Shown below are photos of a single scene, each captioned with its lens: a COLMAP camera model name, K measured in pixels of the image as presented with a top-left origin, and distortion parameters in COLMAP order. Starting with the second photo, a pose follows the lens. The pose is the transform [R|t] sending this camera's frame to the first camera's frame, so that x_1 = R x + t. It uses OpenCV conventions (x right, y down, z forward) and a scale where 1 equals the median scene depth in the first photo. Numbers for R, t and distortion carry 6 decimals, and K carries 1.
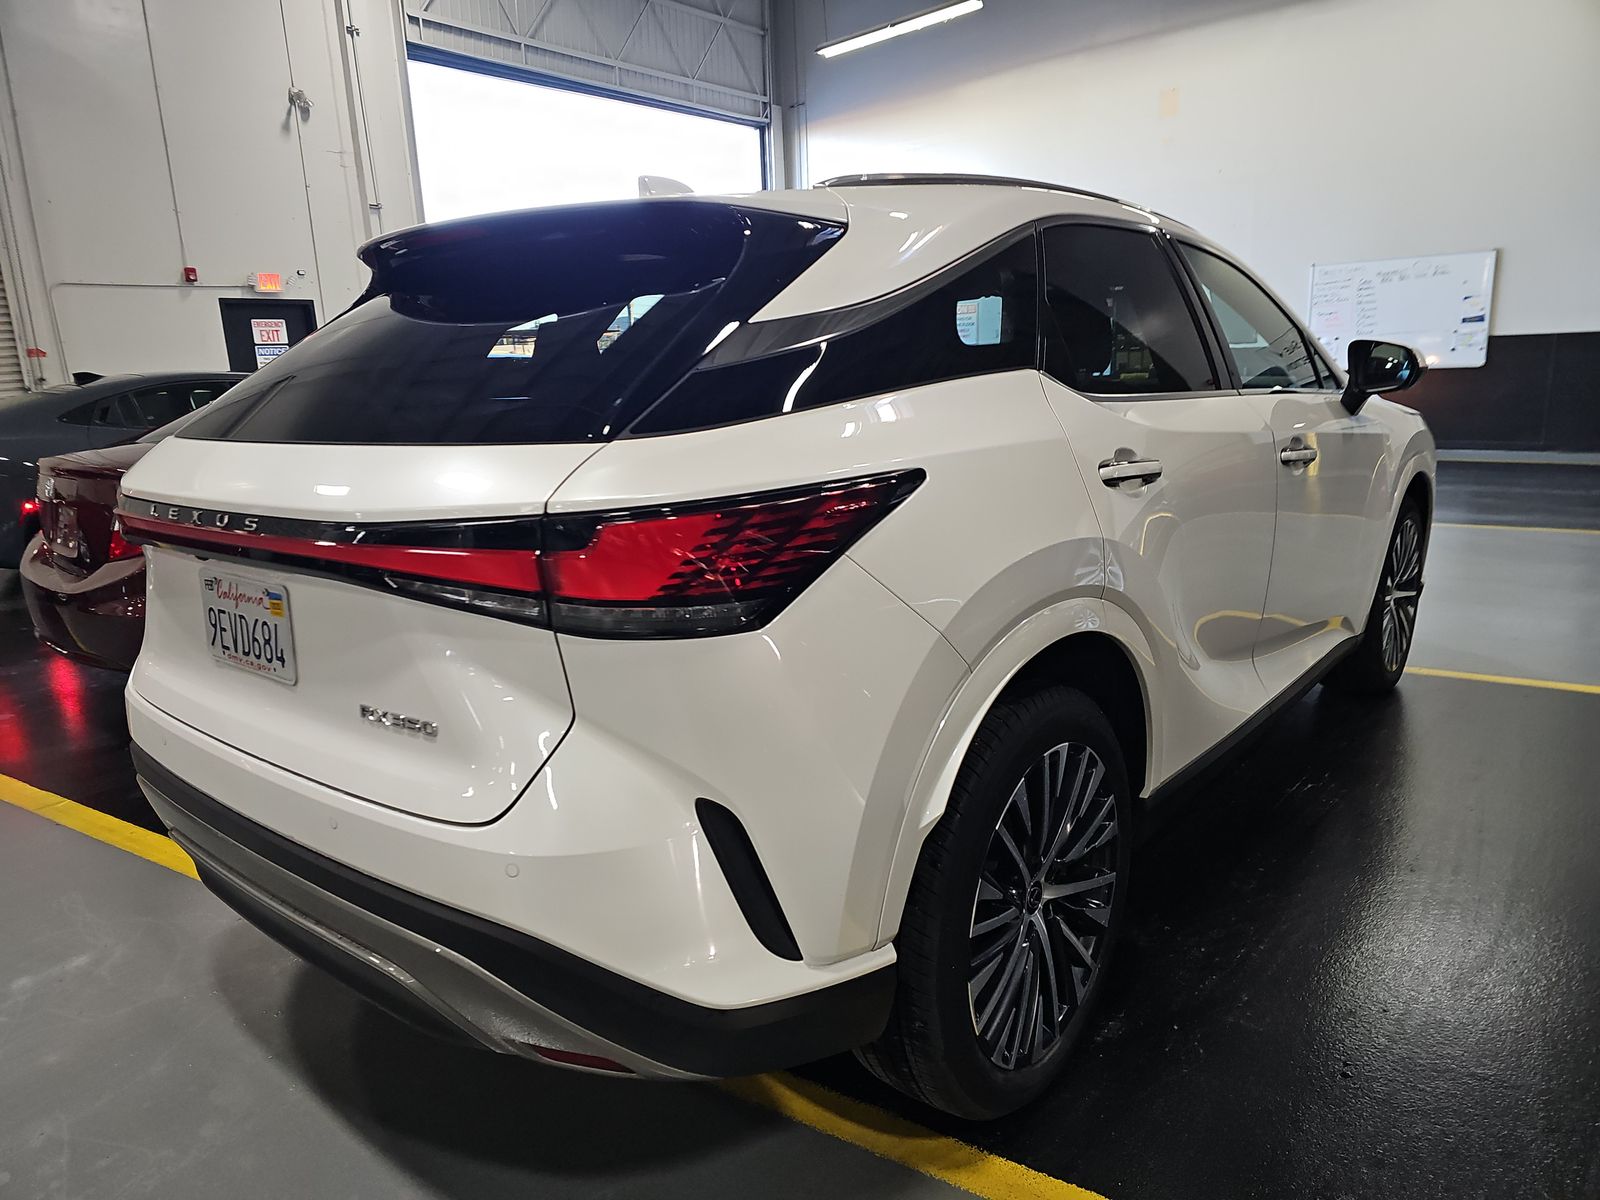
lens RADIAL K [[1079.0, 0, 804.7], [0, 1079.0, 605.8], [0, 0, 1]] dist [0.030275, -0.005265]
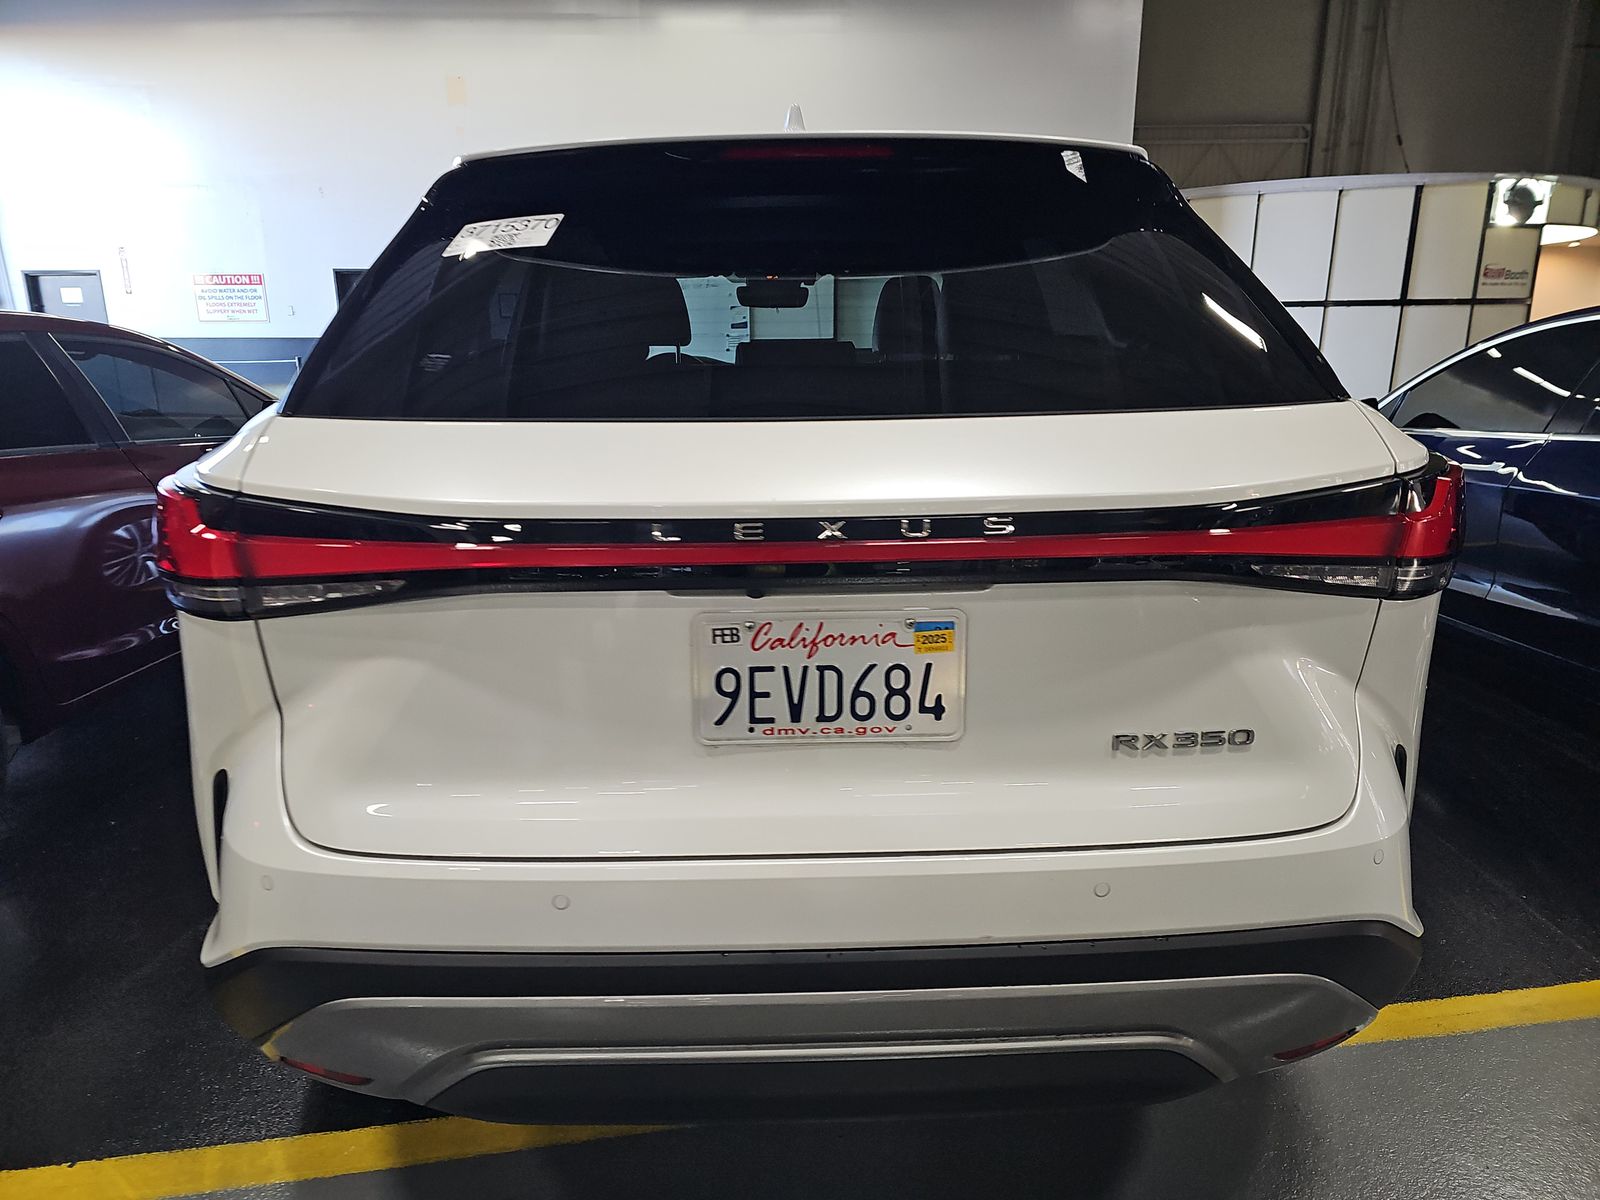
lens RADIAL K [[1079.0, 0, 751.7], [0, 1079.0, 606.0], [0, 0, 1]] dist [0.030275, -0.005265]
pose [[0.761561, -0.132526, 0.634399, -1.018602], [0.131313, 0.990119, 0.049202, -0.072625], [-0.634651, 0.045835, 0.771438, 0.495461]]
